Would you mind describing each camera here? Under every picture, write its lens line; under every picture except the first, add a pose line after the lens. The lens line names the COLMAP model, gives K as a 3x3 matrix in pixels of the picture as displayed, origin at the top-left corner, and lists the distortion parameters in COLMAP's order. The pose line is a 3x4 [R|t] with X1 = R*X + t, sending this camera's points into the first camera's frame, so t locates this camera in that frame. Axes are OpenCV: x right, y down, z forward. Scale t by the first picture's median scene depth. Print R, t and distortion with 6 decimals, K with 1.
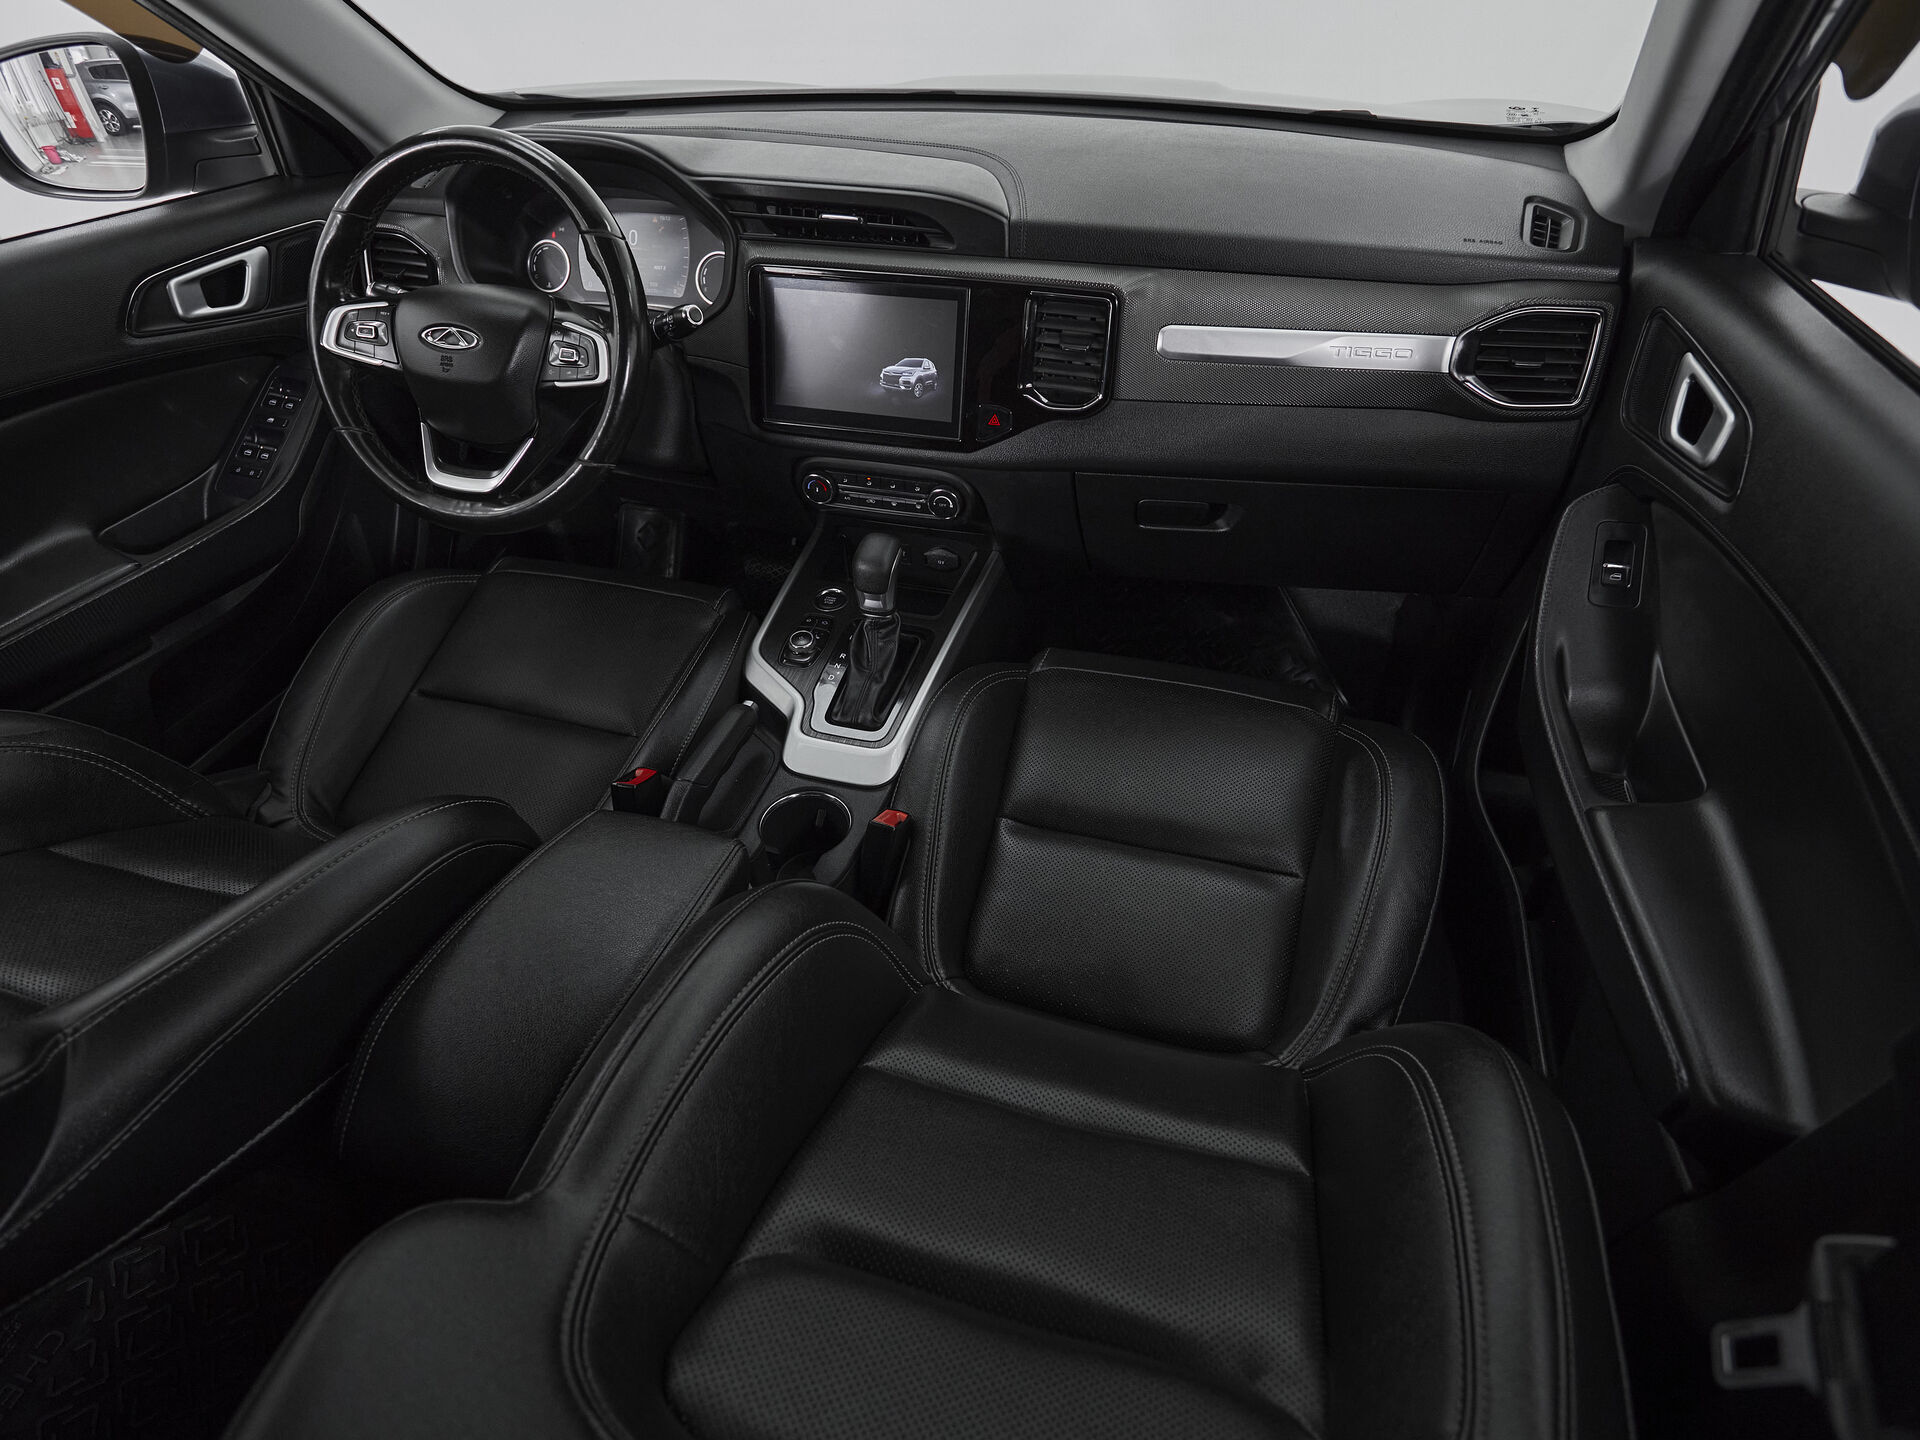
lens RADIAL K [[1072.3, 0, 958.3], [0, 1072.3, 729.0], [0, 0, 1]] dist [0.005740, -0.004989]
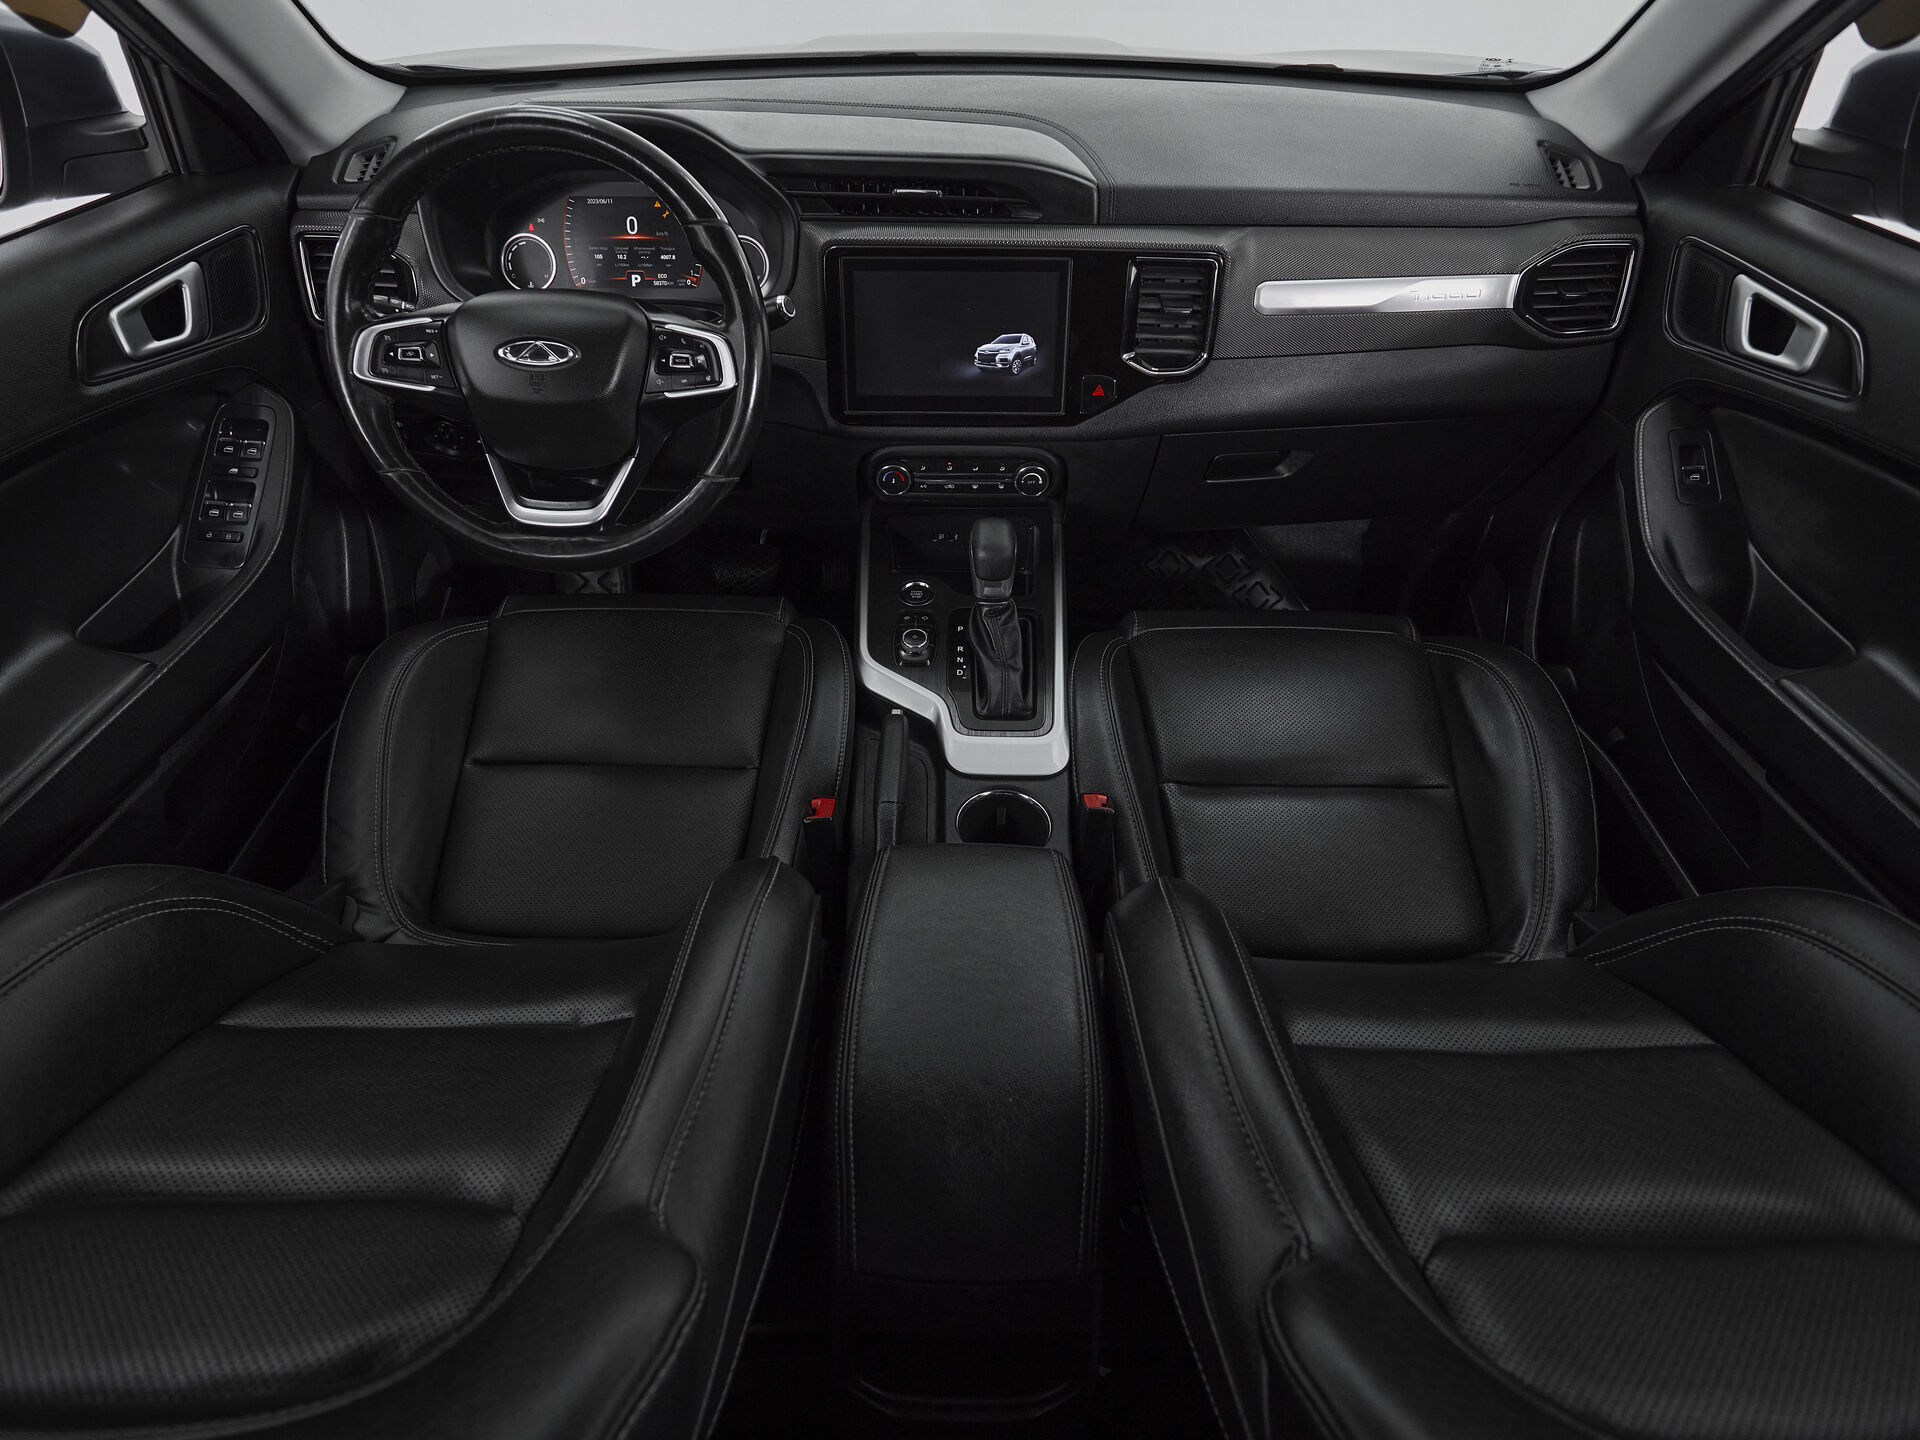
lens RADIAL K [[1072.3, 0, 953.2], [0, 1072.3, 731.6], [0, 0, 1]] dist [0.005740, -0.004989]
pose [[0.959115, -0.165151, 0.229835, -0.370727], [0.157435, 0.986178, 0.051645, -0.048414], [-0.235187, -0.013349, 0.971858, 0.061723]]
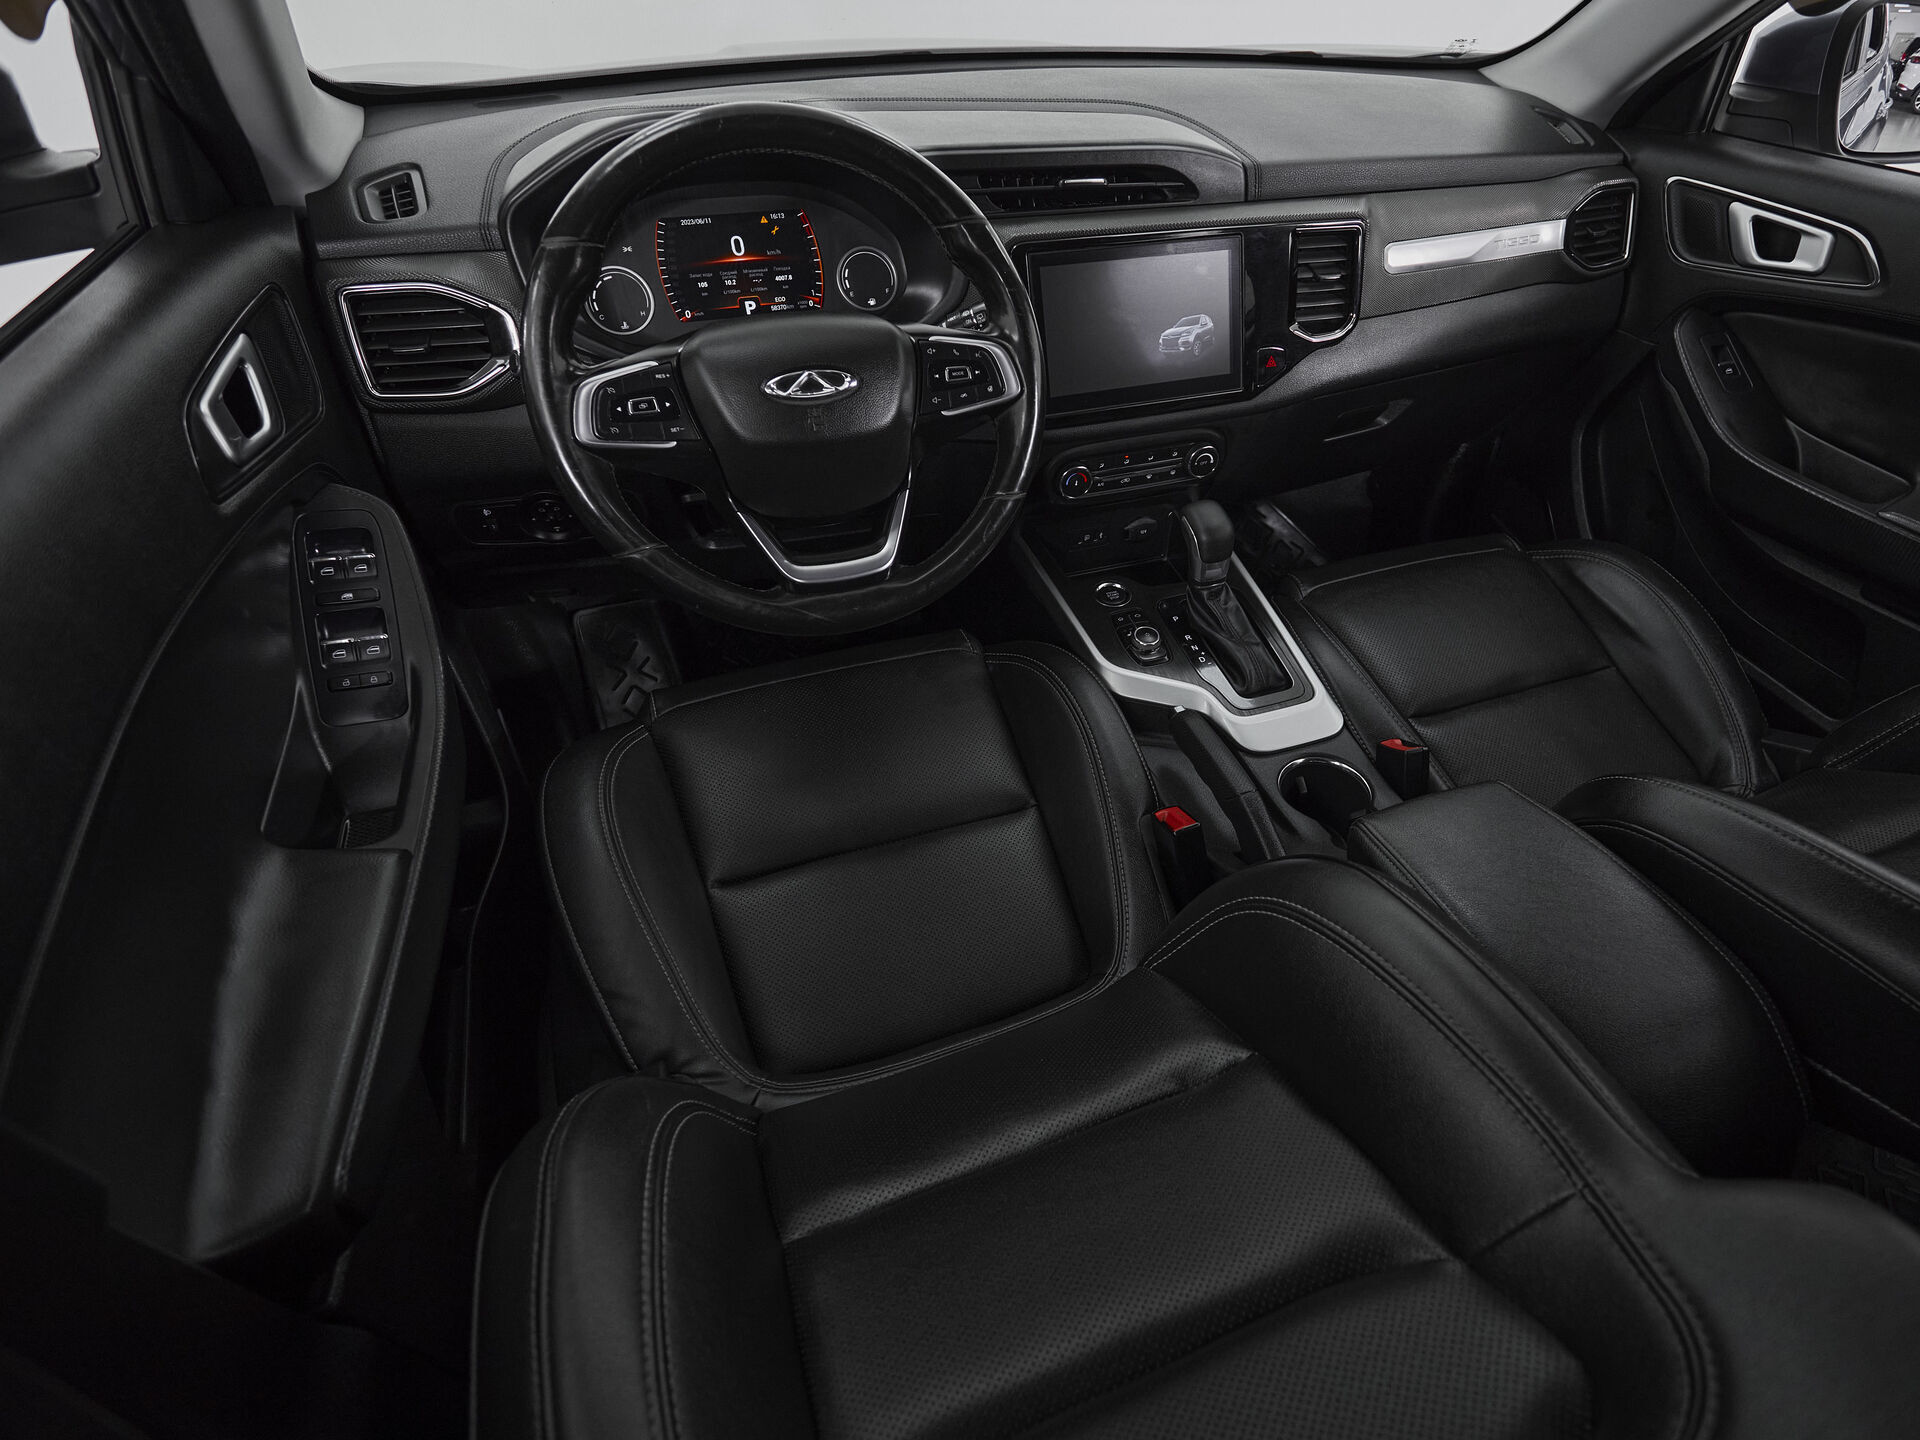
lens RADIAL K [[1072.3, 0, 1102.7], [0, 1072.3, 728.3], [0, 0, 1]] dist [0.005740, -0.004989]
pose [[0.766638, -0.369067, 0.525411, -0.743914], [0.361879, 0.924308, 0.121242, -0.145422], [-0.530387, 0.097187, 0.842166, 0.256043]]
